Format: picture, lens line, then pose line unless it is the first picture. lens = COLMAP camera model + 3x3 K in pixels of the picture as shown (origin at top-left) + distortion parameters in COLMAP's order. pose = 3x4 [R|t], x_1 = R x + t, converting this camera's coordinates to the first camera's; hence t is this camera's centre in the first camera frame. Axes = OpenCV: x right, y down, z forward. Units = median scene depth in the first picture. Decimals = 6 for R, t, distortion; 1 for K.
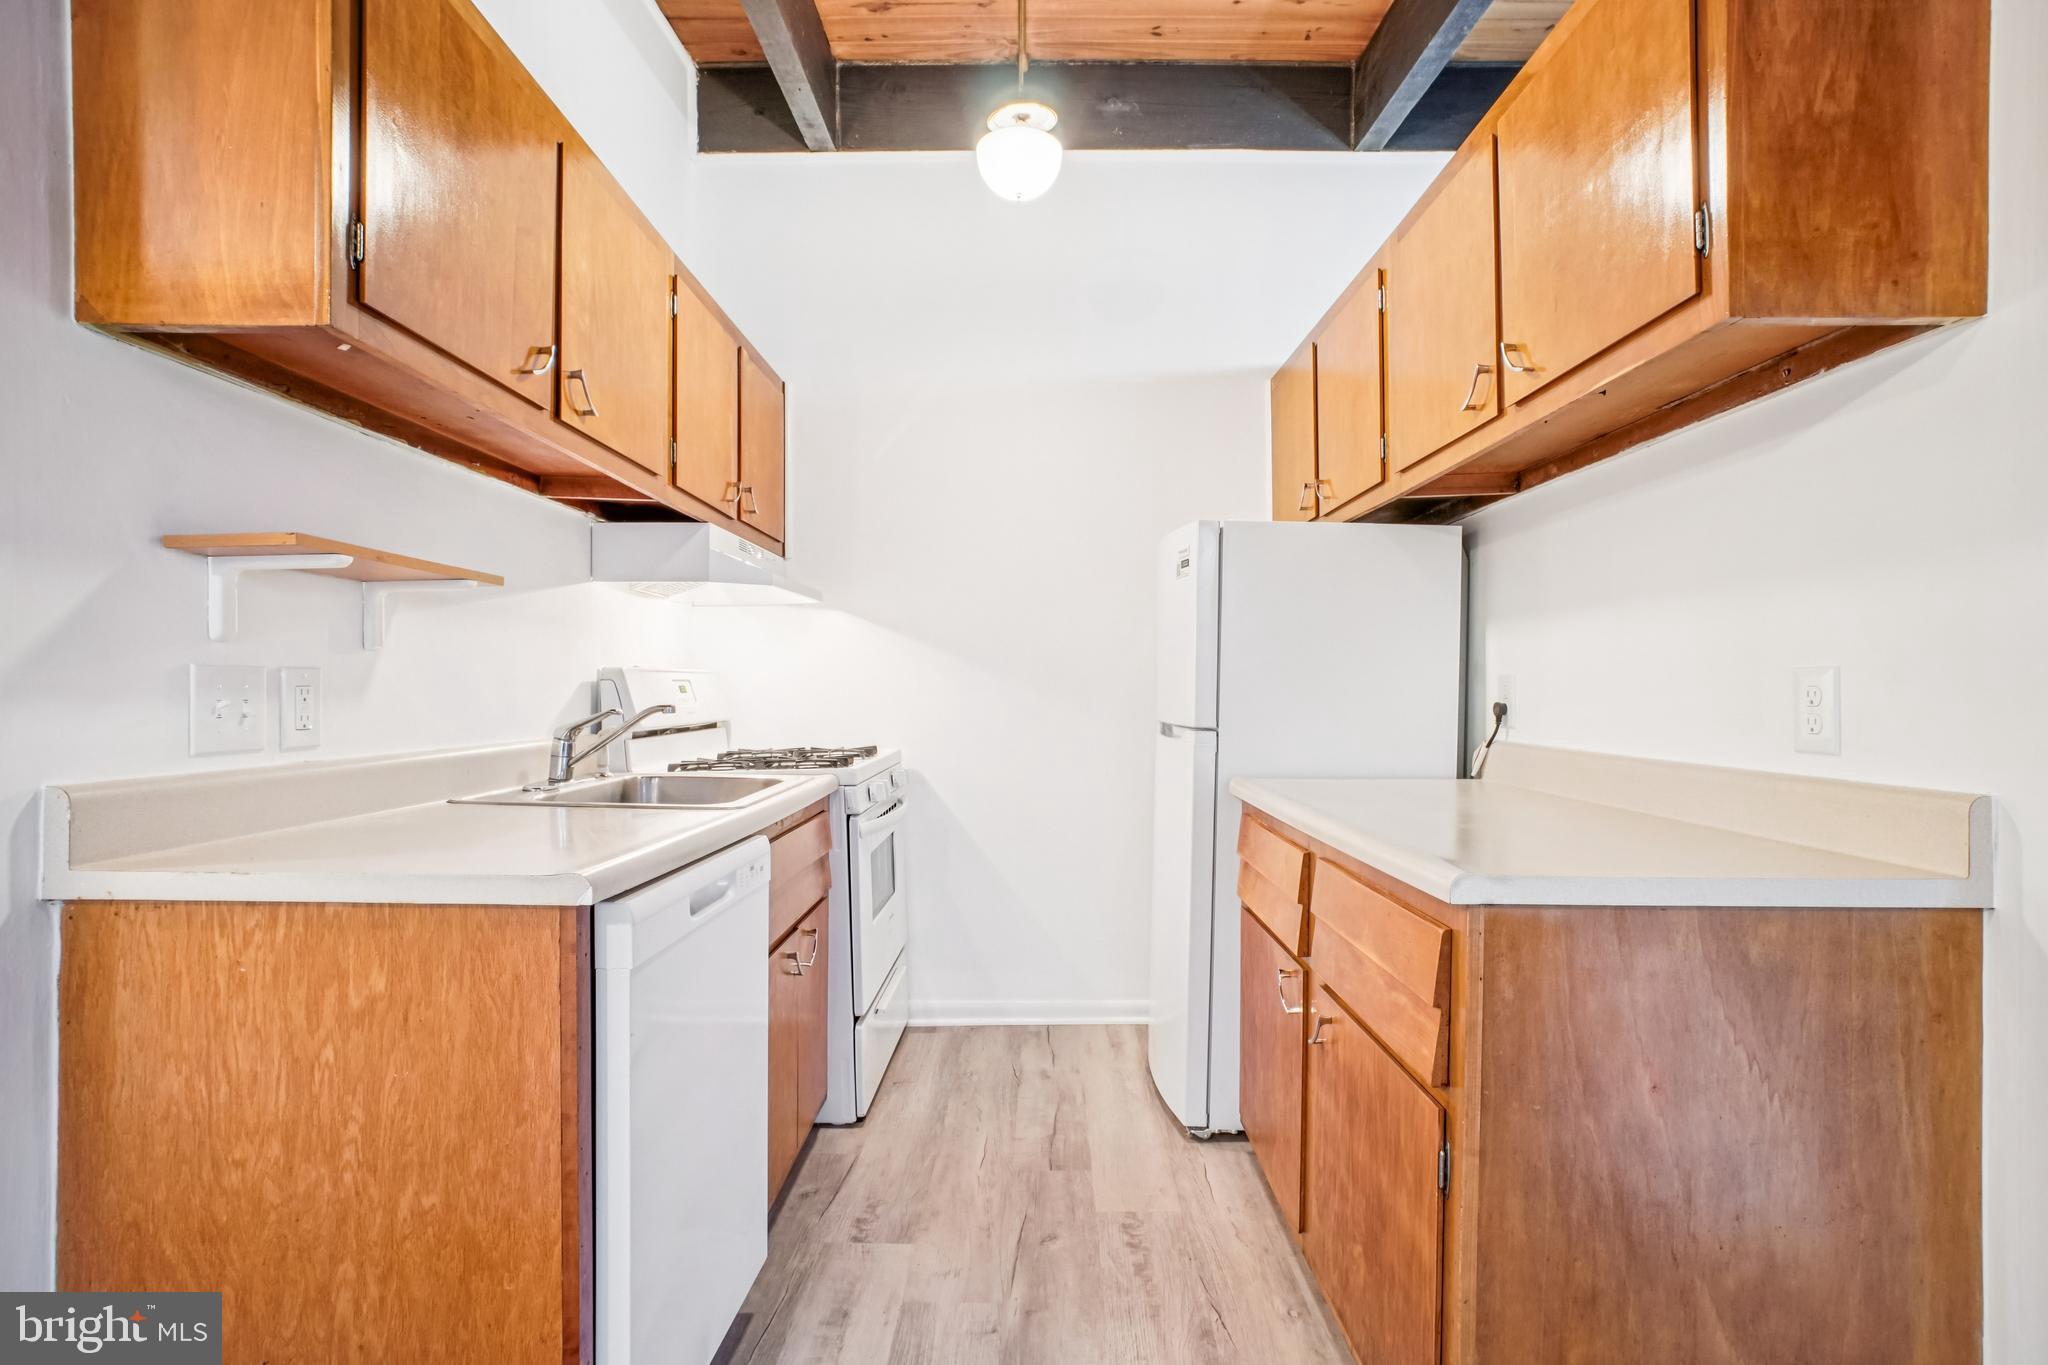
lens RADIAL K [[1001.5, 0, 1029.4], [0, 1001.5, 695.0], [0, 0, 1]] dist [-0.038309, 0.021259]
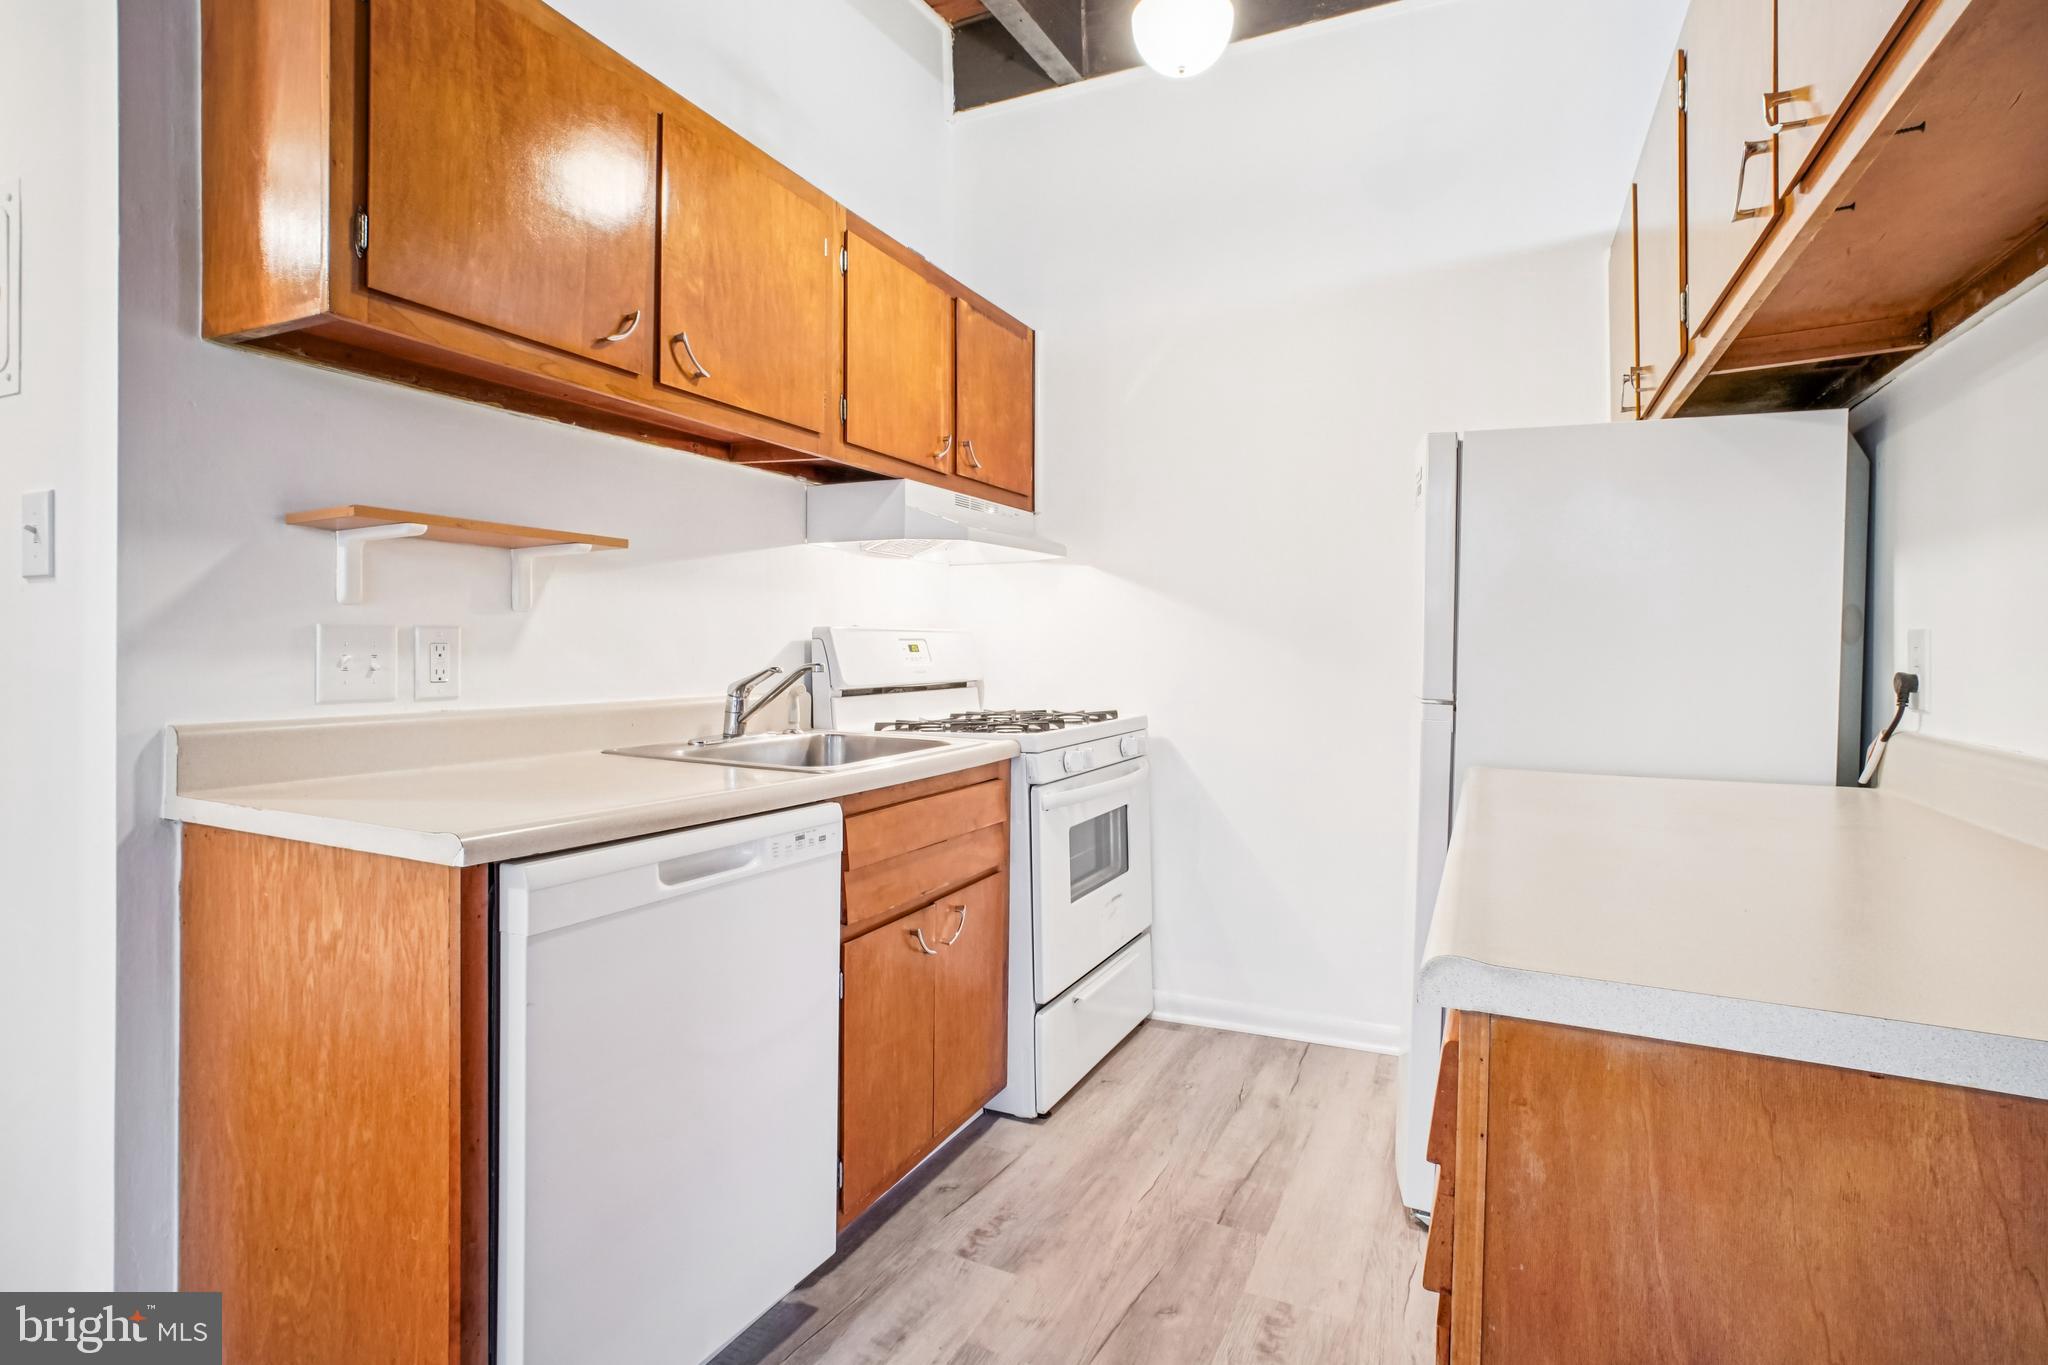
lens RADIAL K [[1006.3, 0, 1019.9], [0, 1006.3, 654.8], [0, 0, 1]] dist [-0.037349, 0.020584]
pose [[0.904219, 0.006006, -0.427027, 0.306213], [-0.006705, 0.999978, -0.000132, -0.000253], [0.427017, 0.002983, 0.904239, 0.228894]]
